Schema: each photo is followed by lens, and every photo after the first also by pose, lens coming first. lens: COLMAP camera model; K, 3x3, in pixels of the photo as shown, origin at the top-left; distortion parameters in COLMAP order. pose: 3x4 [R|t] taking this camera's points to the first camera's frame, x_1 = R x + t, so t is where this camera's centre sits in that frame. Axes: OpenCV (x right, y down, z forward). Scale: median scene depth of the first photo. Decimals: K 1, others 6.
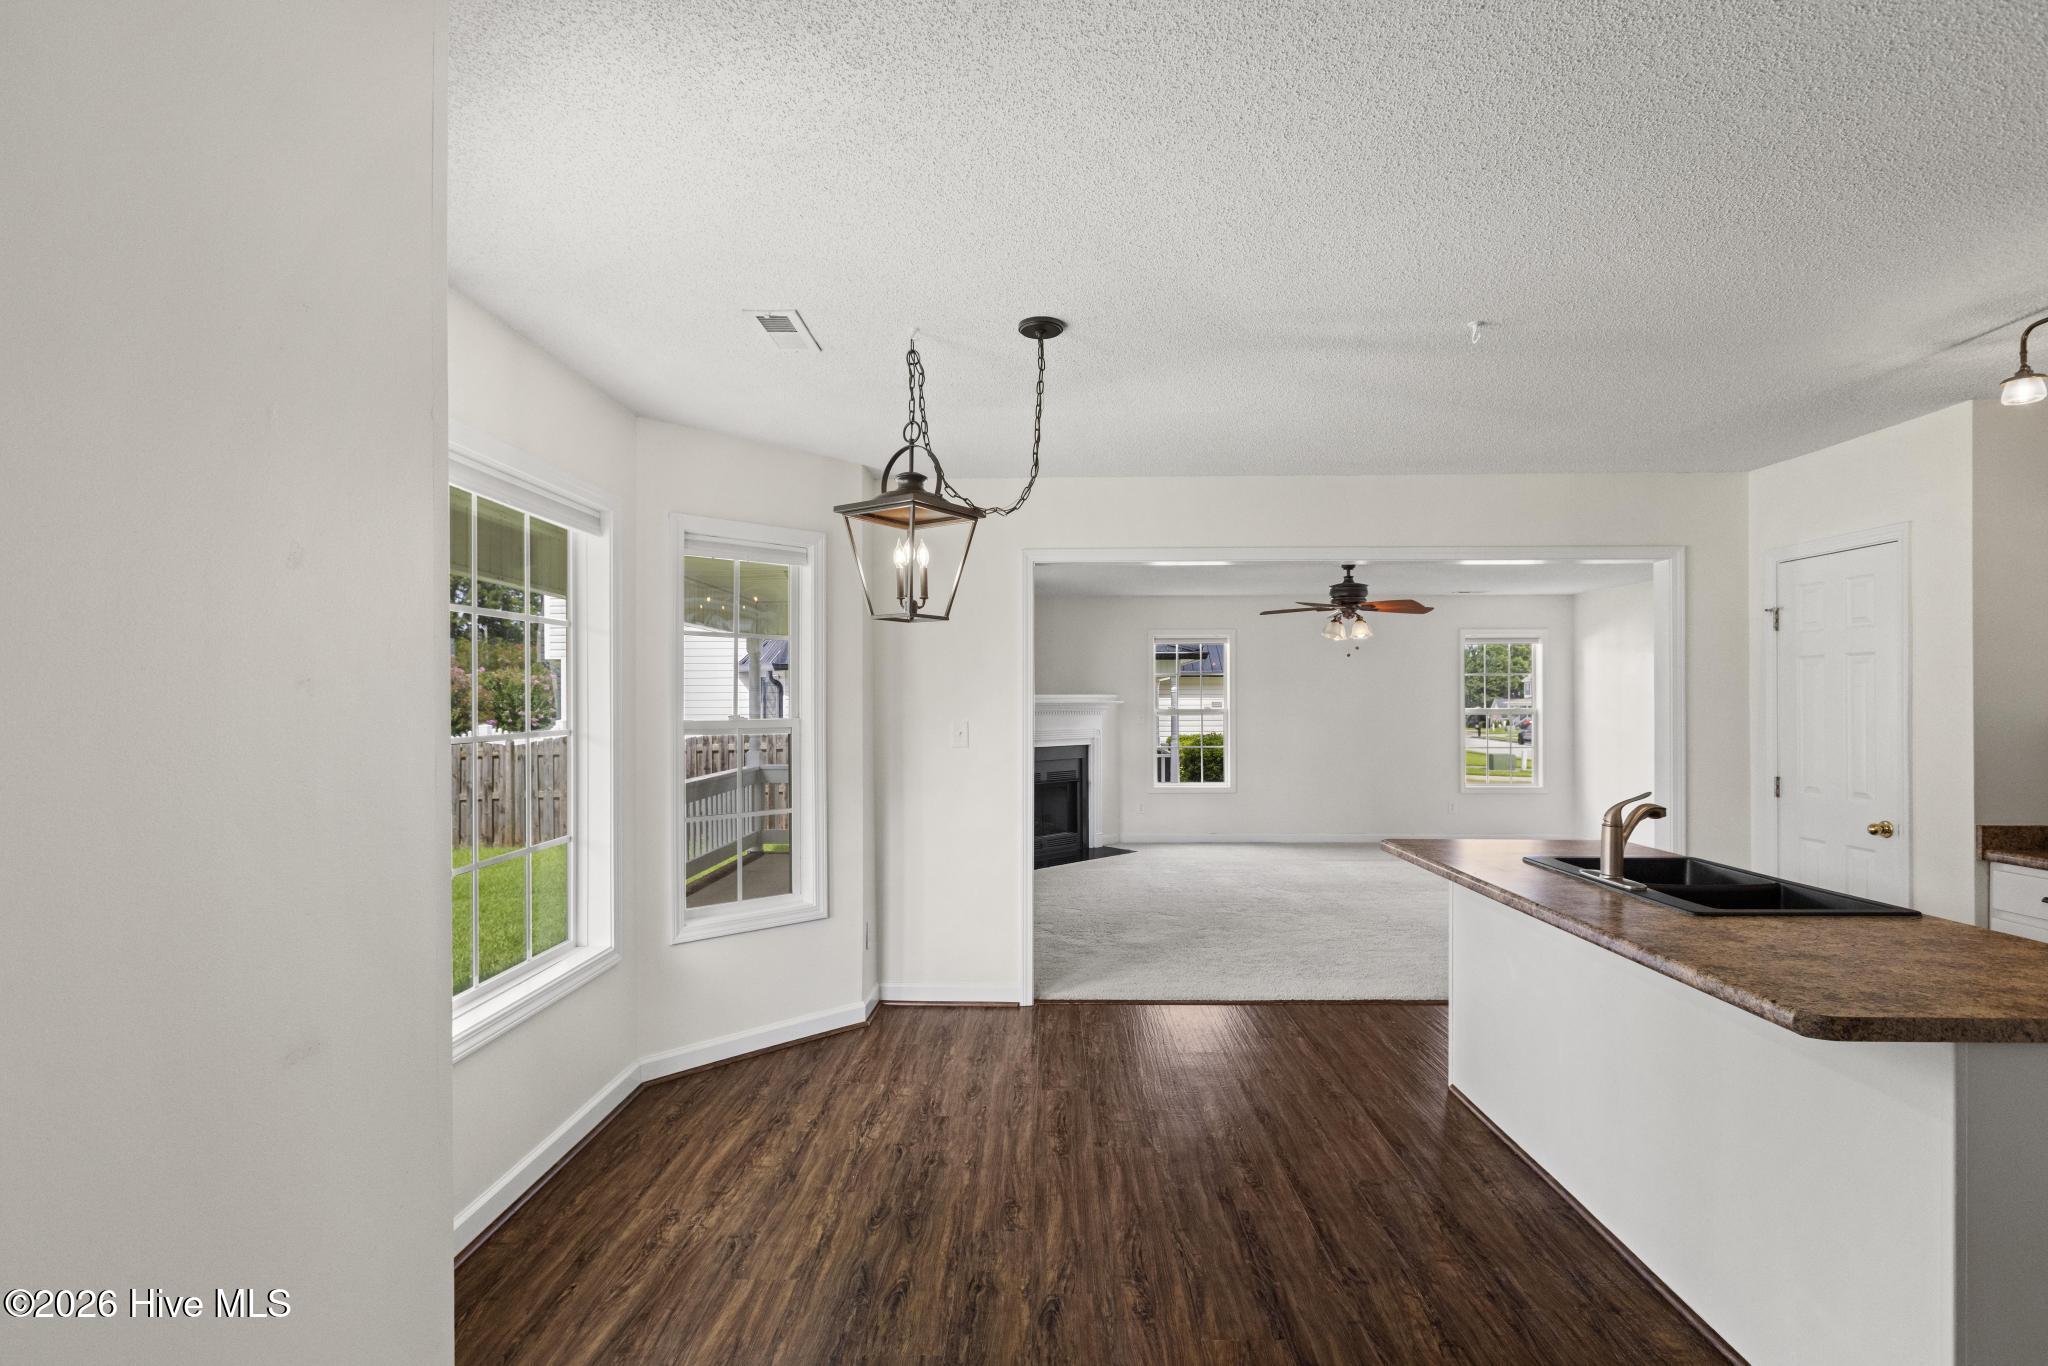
lens RADIAL K [[956.1, 0, 1022.0], [0, 956.1, 687.7], [0, 0, 1]] dist [-0.005221, -0.000050]
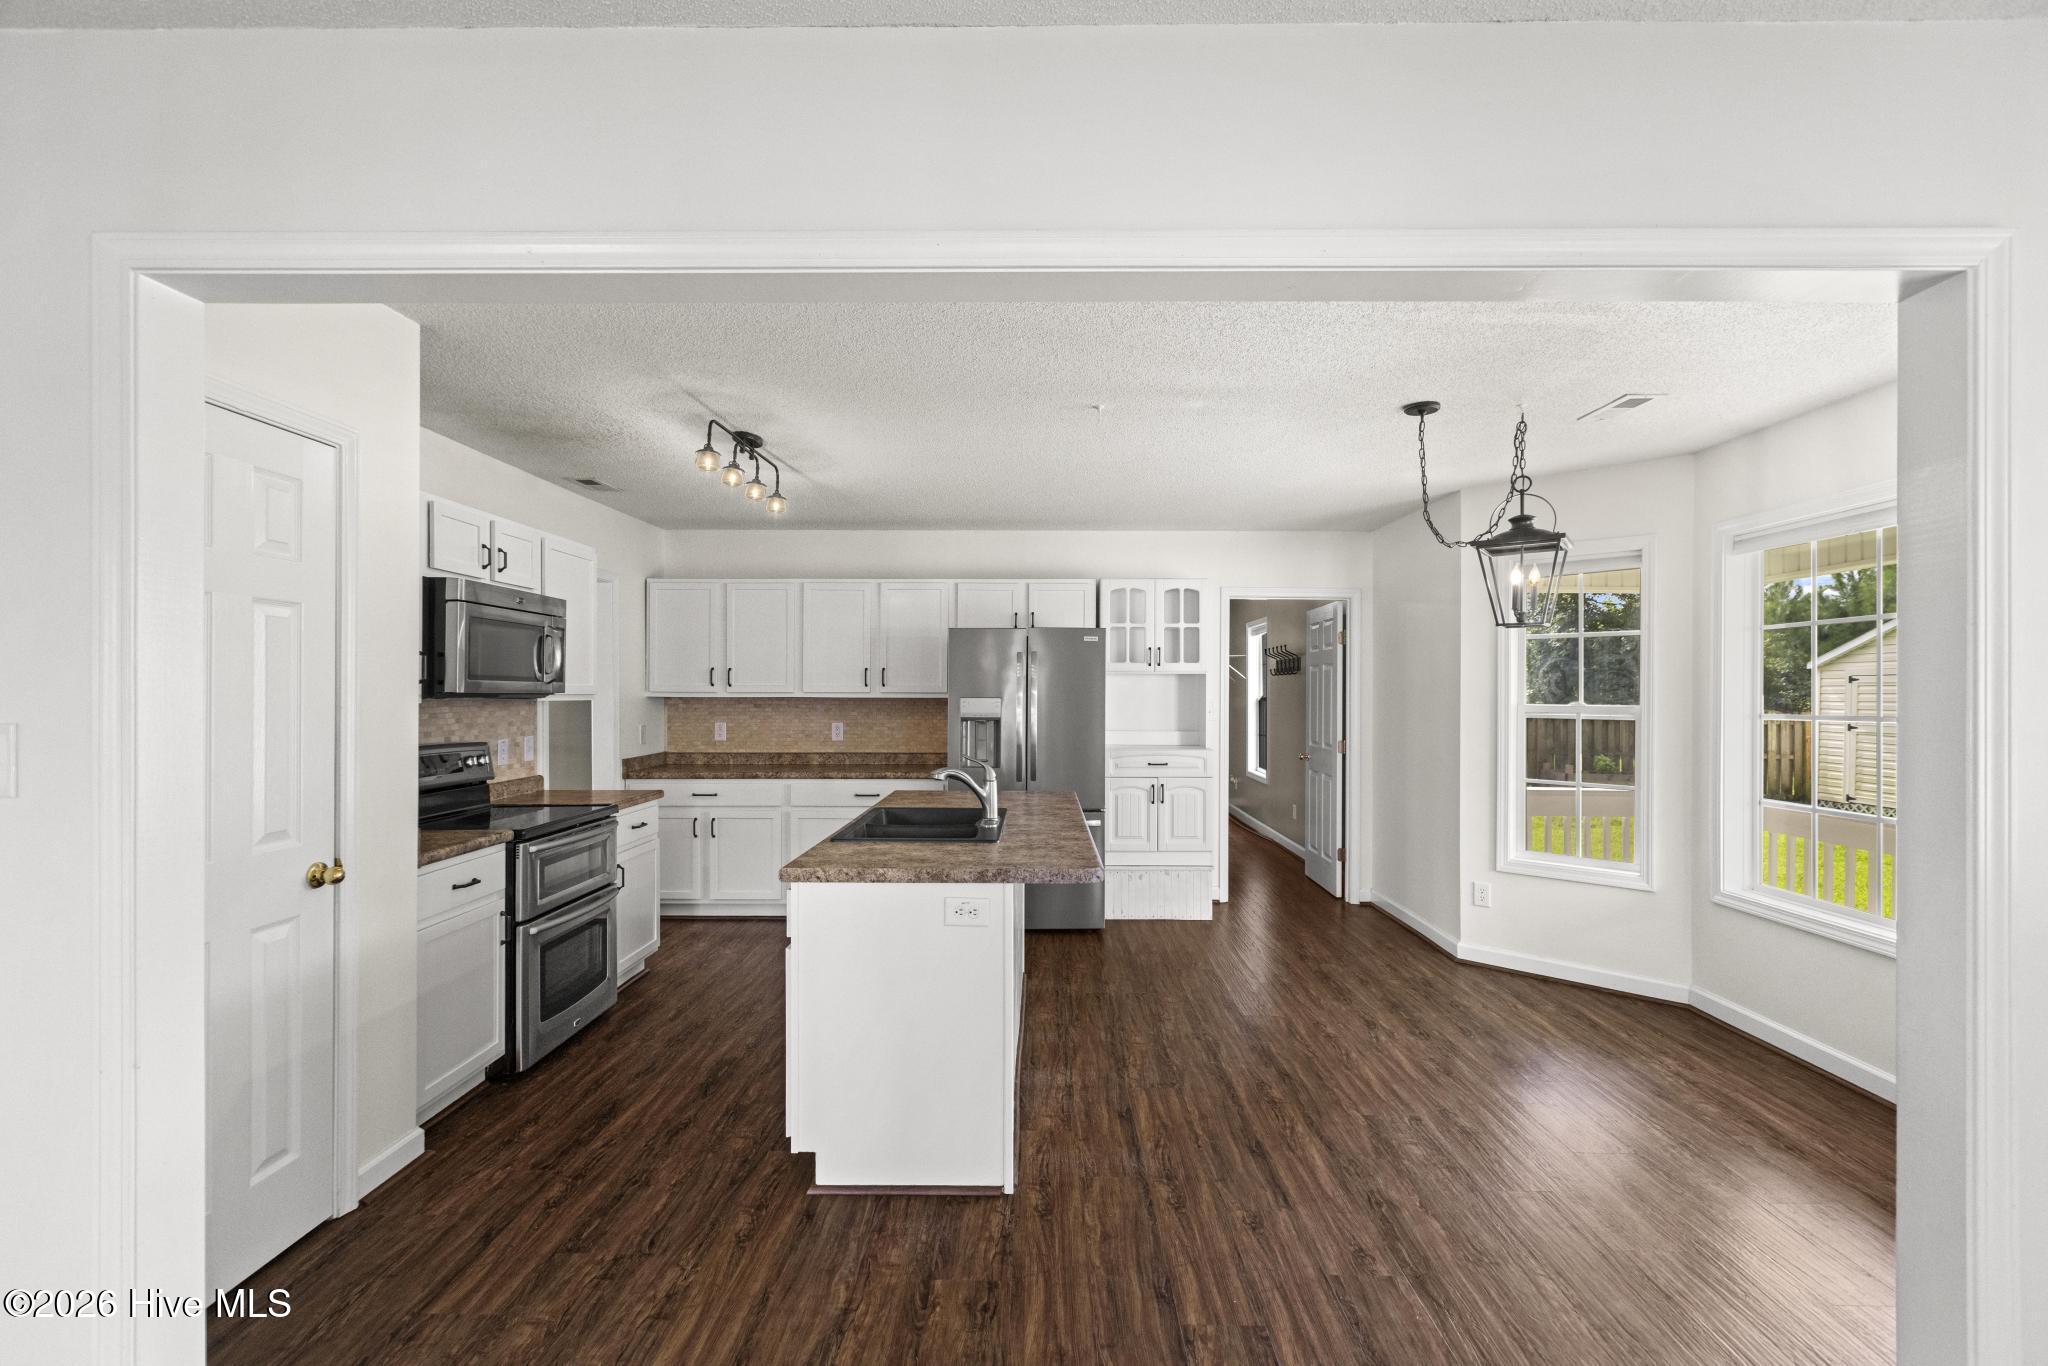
lens RADIAL K [[913.0, 0, 1031.5], [0, 913.0, 690.4], [0, 0, 1]] dist [0.001848, 0.000524]
pose [[-0.999822, -0.002577, -0.018664, 0.413746], [-0.002307, 0.999892, -0.014502, 0.028040], [0.018699, -0.014456, -0.999721, 1.597849]]
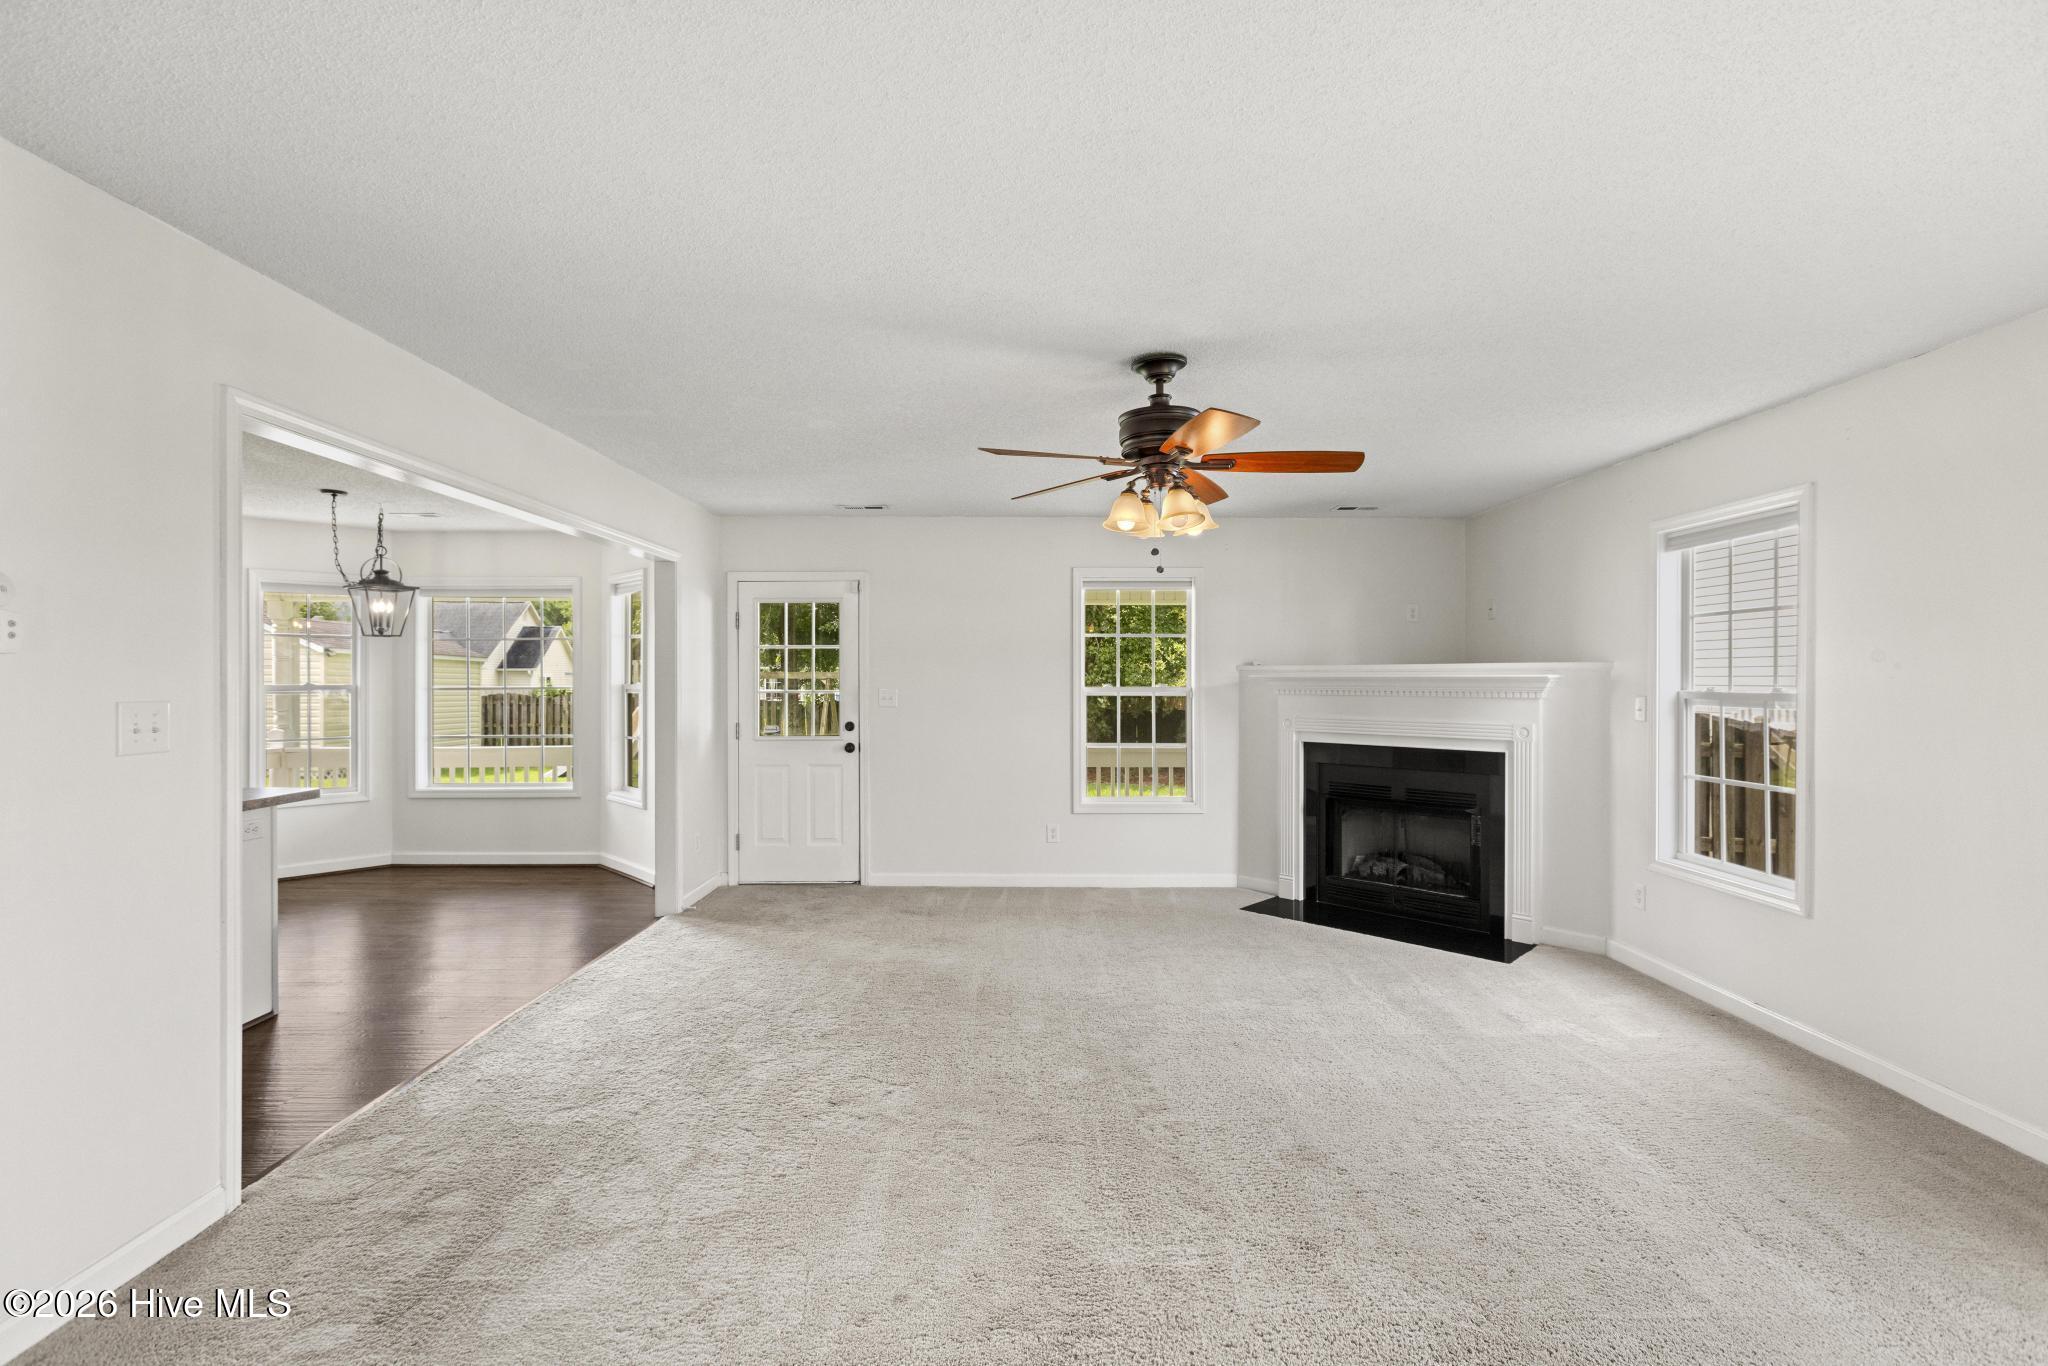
lens RADIAL K [[913.0, 0, 1033.5], [0, 913.0, 676.1], [0, 0, 1]] dist [0.001848, 0.000524]
pose [[0.034383, 0.002926, -0.999404, 1.441399], [0.011656, 0.999927, 0.003328, 0.023330], [0.999341, -0.011763, 0.034346, 1.722856]]
